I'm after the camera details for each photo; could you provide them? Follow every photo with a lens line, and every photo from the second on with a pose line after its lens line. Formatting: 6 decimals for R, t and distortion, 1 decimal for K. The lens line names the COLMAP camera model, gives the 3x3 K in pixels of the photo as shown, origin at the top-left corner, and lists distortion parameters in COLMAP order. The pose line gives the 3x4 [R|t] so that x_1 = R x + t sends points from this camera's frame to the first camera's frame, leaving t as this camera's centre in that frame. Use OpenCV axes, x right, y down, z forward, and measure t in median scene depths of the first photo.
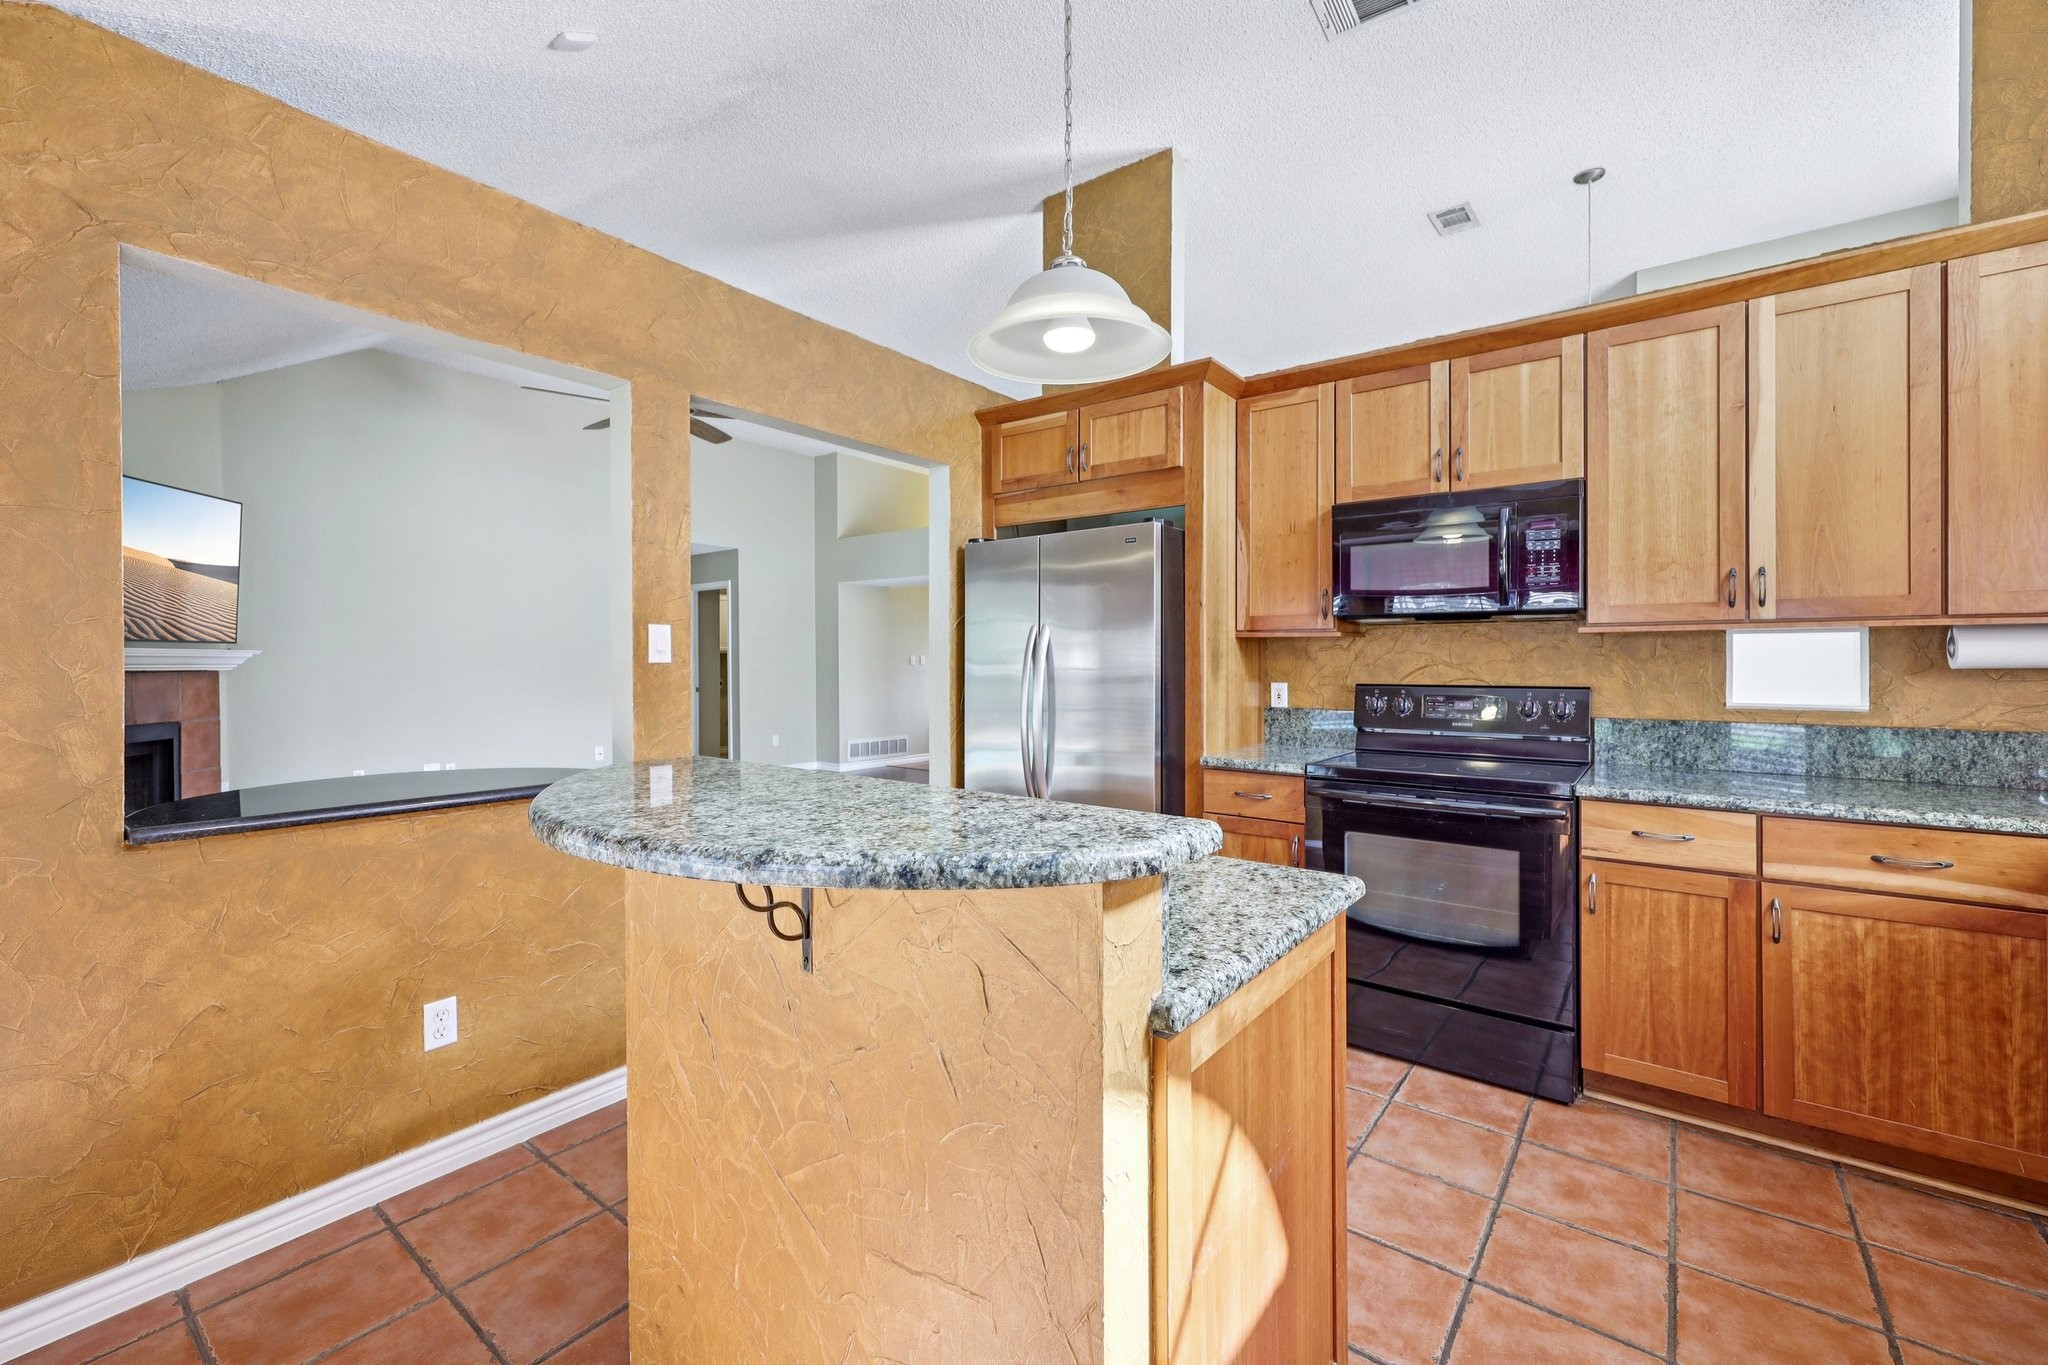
lens RADIAL K [[825.7, 0, 1019.8], [0, 825.7, 659.1], [0, 0, 1]] dist [-0.001823, 0.000311]
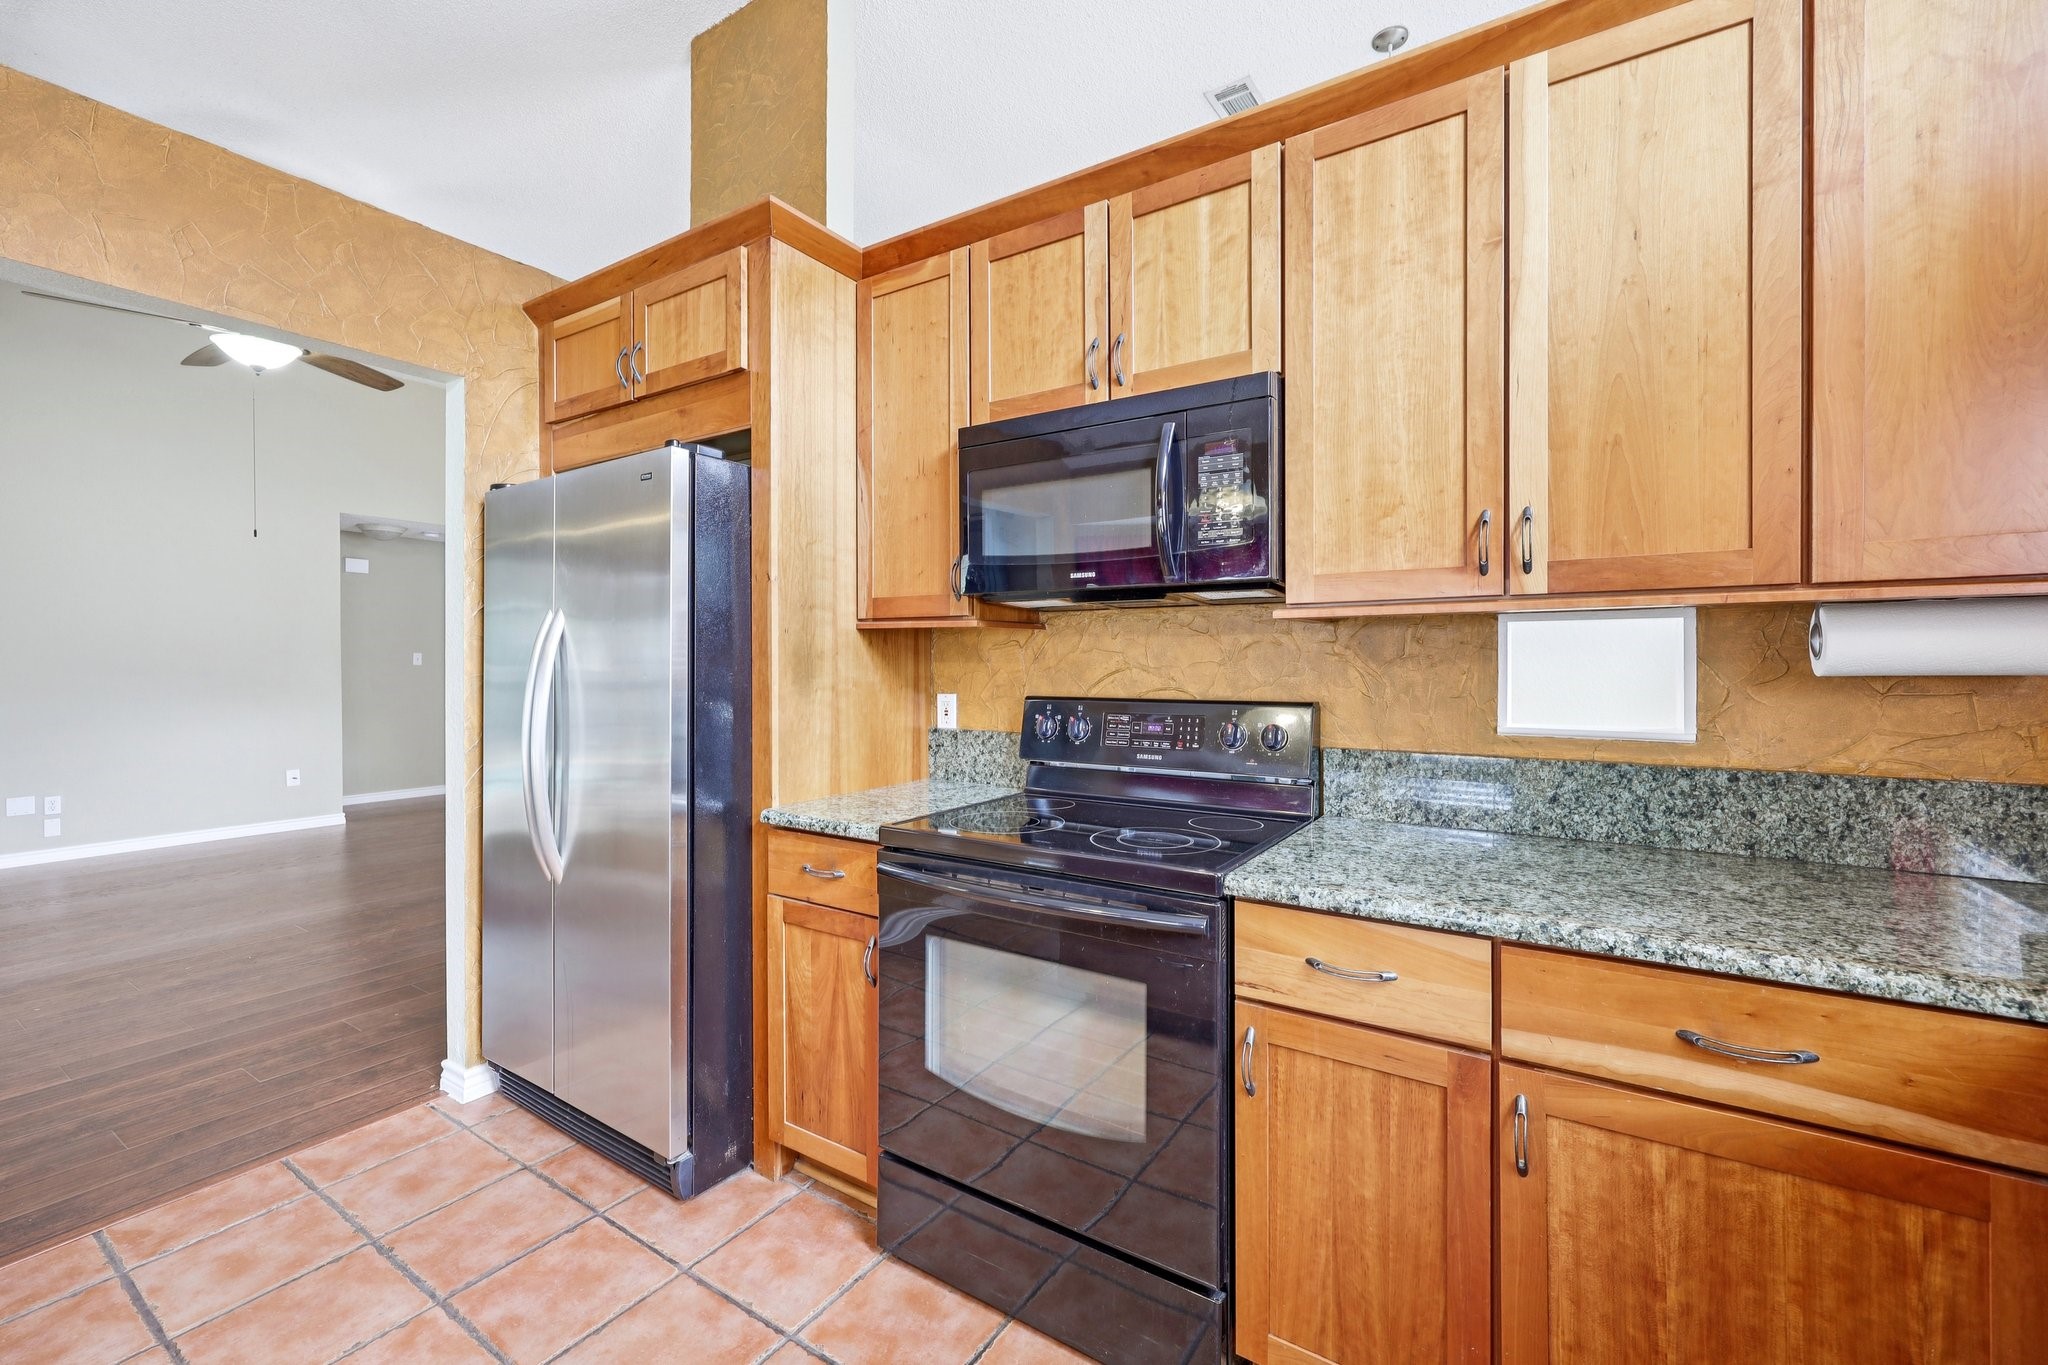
lens RADIAL K [[827.6, 0, 1020.9], [0, 827.6, 665.6], [0, 0, 1]] dist [-0.000439, 0.000052]
pose [[0.996561, -0.001349, 0.082855, 0.479980], [0.000881, 0.999983, 0.005689, 0.000384], [-0.082861, -0.005597, 0.996545, 0.426989]]
